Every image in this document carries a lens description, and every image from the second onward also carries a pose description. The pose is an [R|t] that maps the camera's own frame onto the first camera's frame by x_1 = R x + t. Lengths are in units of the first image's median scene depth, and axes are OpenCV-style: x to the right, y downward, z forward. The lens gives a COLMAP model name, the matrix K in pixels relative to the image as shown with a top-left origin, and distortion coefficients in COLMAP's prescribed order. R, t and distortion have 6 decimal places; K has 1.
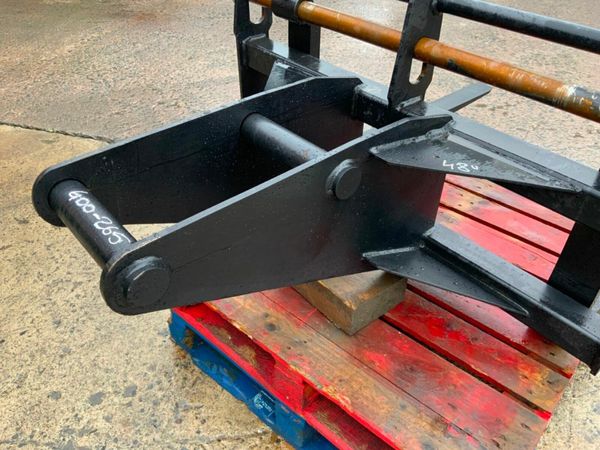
lens RADIAL K [[496.8, 0, 300.0], [0, 496.8, 225.0], [0, 0, 1]] dist [0.051666, -0.105353]
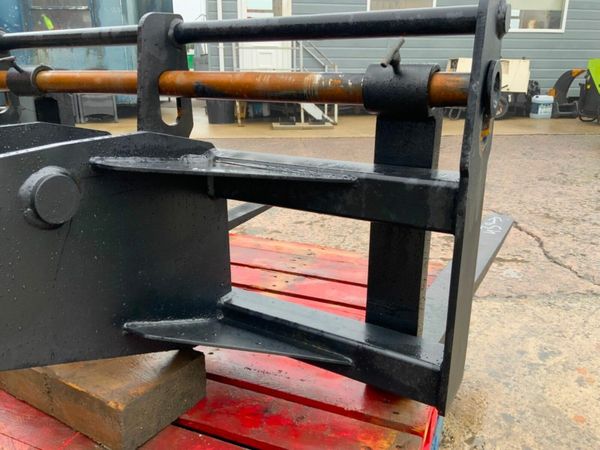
lens RADIAL K [[491.7, 0, 300.0], [0, 491.7, 225.0], [0, 0, 1]] dist [0.095759, -0.205607]
pose [[0.947441, -0.119476, 0.296784, 0.159362], [0.211618, 0.929760, -0.301270, 0.180368], [-0.239943, 0.348241, 0.906176, 0.216418]]
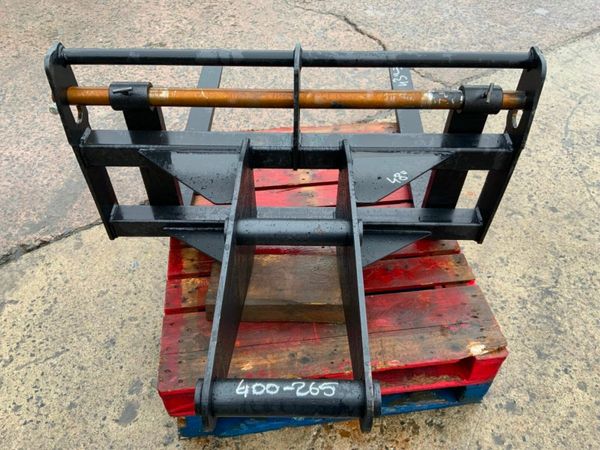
lens RADIAL K [[496.8, 0, 300.0], [0, 496.8, 225.0], [0, 0, 1]] dist [0.051666, -0.105353]
pose [[0.662315, -0.547448, 0.511507, -0.497177], [0.460542, 0.835979, 0.298395, -0.422877], [-0.590965, 0.037939, 0.805805, 0.042249]]
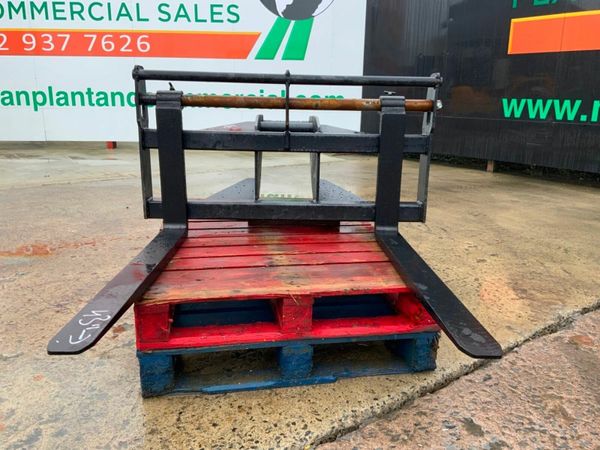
lens RADIAL K [[496.8, 0, 300.0], [0, 496.8, 225.0], [0, 0, 1]] dist [0.051666, -0.105353]
pose [[-0.623360, 0.167108, -0.763870, 1.597461], [-0.500740, 0.664998, 0.554110, -1.034487], [0.600568, 0.727910, -0.330855, 1.844476]]
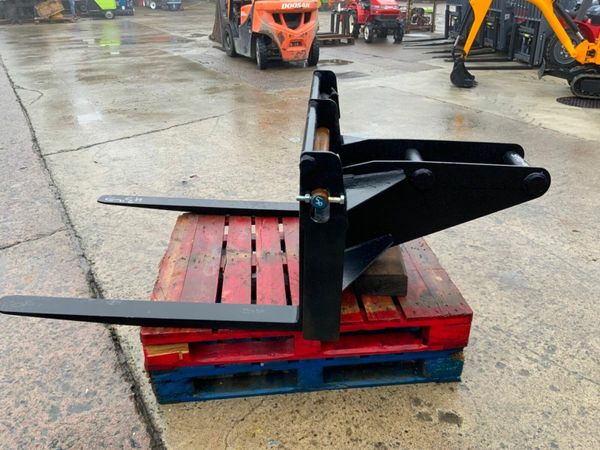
lens RADIAL K [[496.8, 0, 300.0], [0, 496.8, 225.0], [0, 0, 1]] dist [0.051666, -0.105353]
pose [[-0.722690, -0.321435, 0.611882, -0.799035], [0.416001, 0.504689, 0.756460, -1.419754], [-0.551963, 0.801229, -0.231017, 1.577115]]
